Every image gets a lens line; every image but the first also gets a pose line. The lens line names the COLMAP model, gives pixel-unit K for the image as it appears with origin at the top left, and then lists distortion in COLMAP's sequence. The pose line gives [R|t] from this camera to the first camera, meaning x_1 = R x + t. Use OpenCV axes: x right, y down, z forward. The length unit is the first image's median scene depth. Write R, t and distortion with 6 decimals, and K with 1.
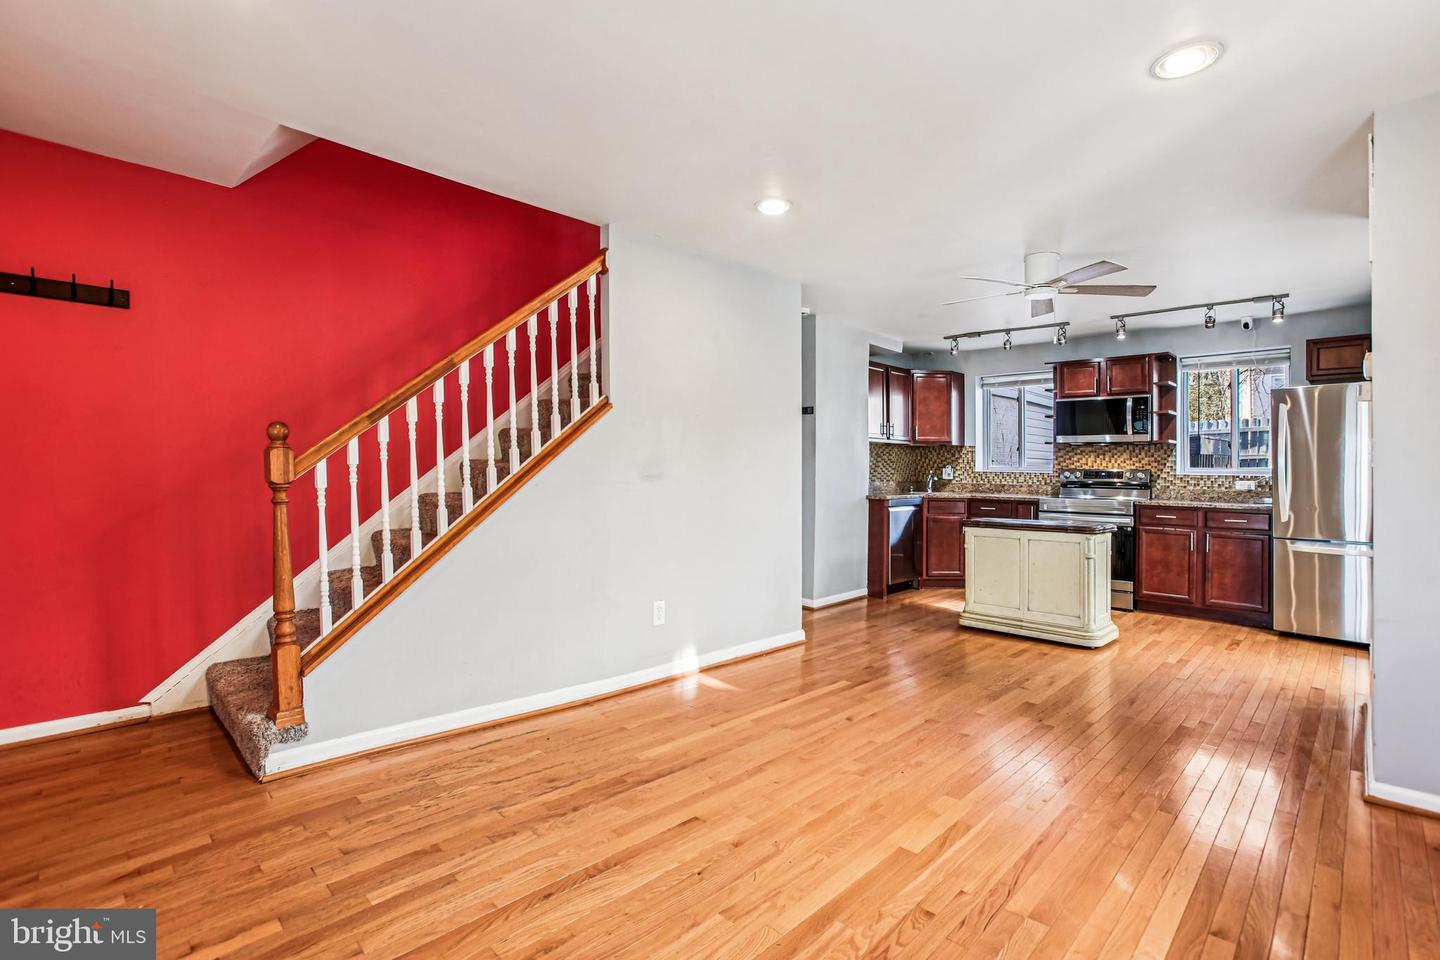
lens RADIAL K [[678.6, 0, 721.5], [0, 678.6, 458.0], [0, 0, 1]] dist [-0.061715, 0.036739]
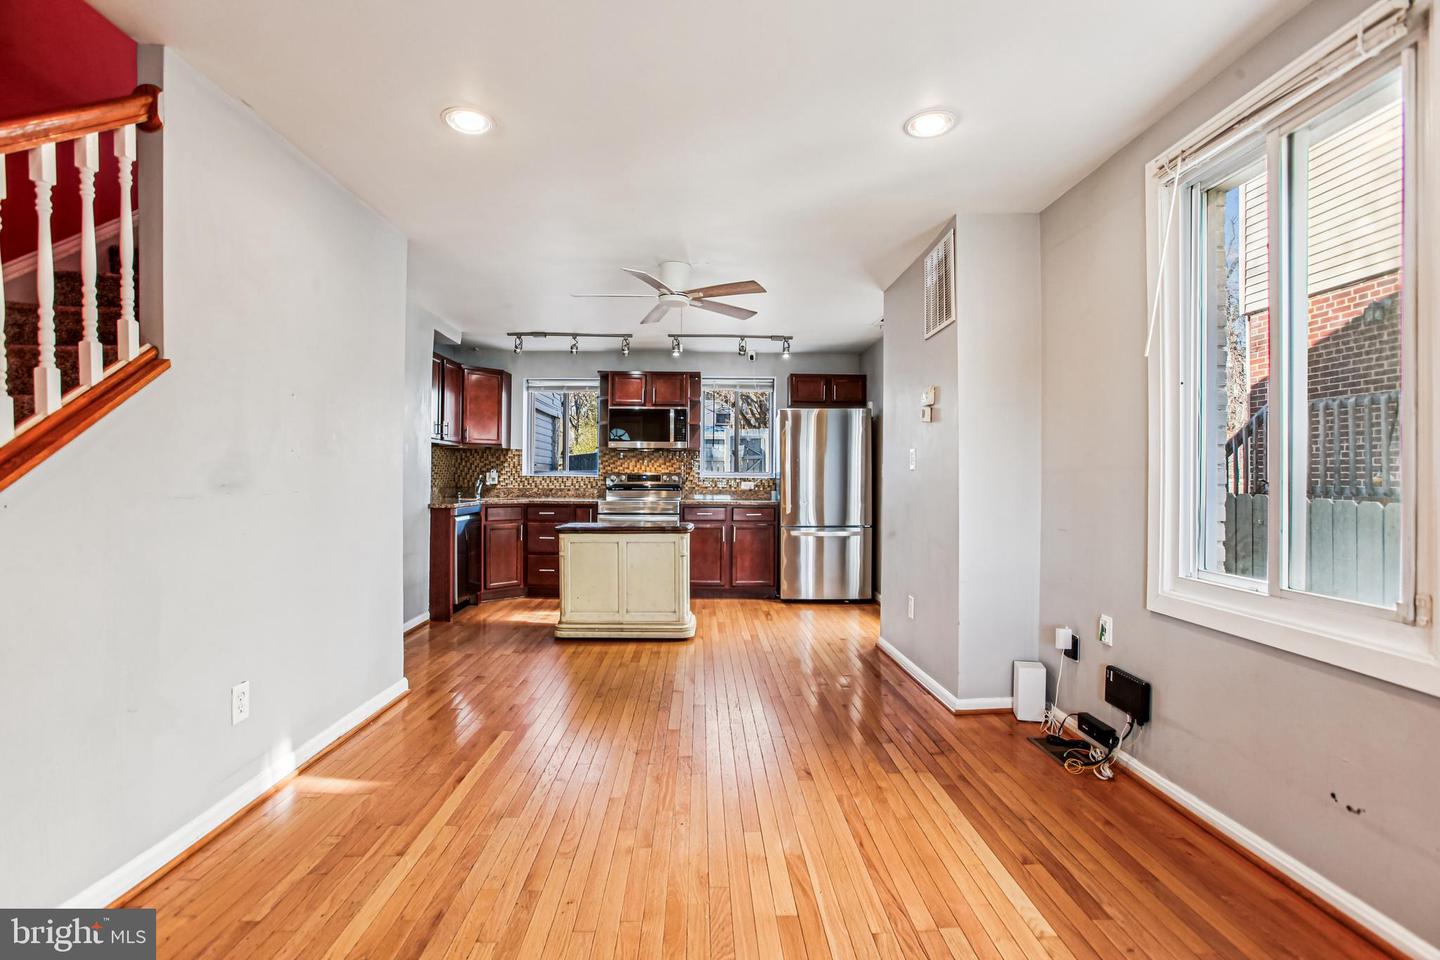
lens RADIAL K [[657.6, 0, 719.2], [0, 657.6, 471.1], [0, 0, 1]] dist [-0.081536, 0.036454]
pose [[0.695566, -0.000540, 0.718462, -0.127882], [-0.009063, 0.999914, 0.009526, 0.002305], [-0.718406, -0.013138, 0.695500, 0.171612]]
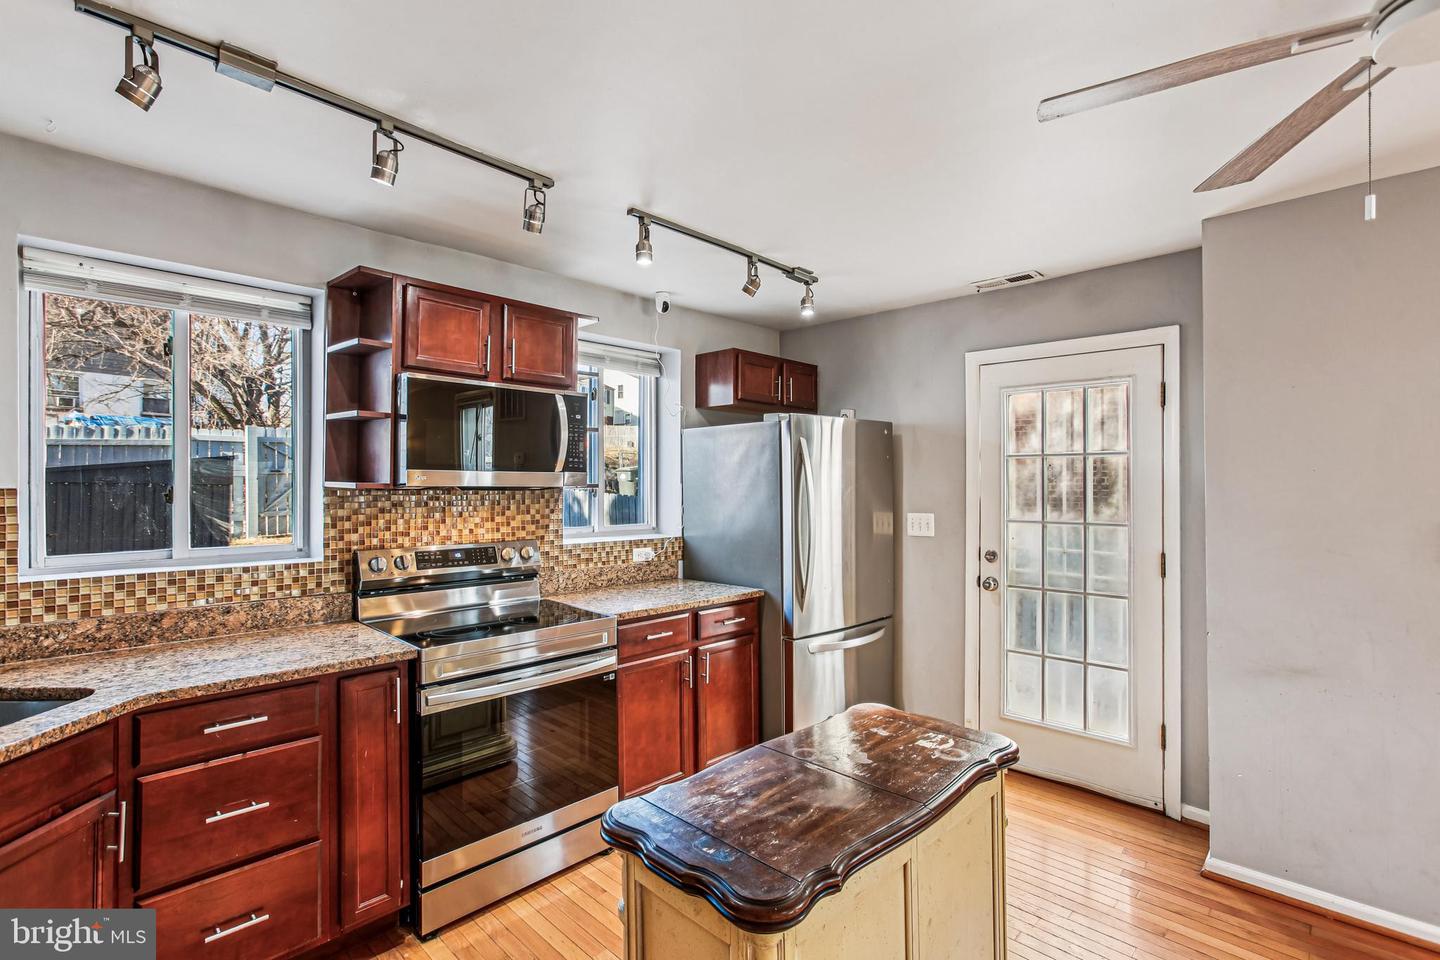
lens RADIAL K [[676.7, 0, 714.5], [0, 676.7, 475.3], [0, 0, 1]] dist [-0.035225, 0.032487]
pose [[0.001894, 0.003565, 0.999992, 0.131045], [-0.014906, 0.999883, -0.003536, -0.032938], [-0.999887, -0.014899, 0.001947, 0.889293]]
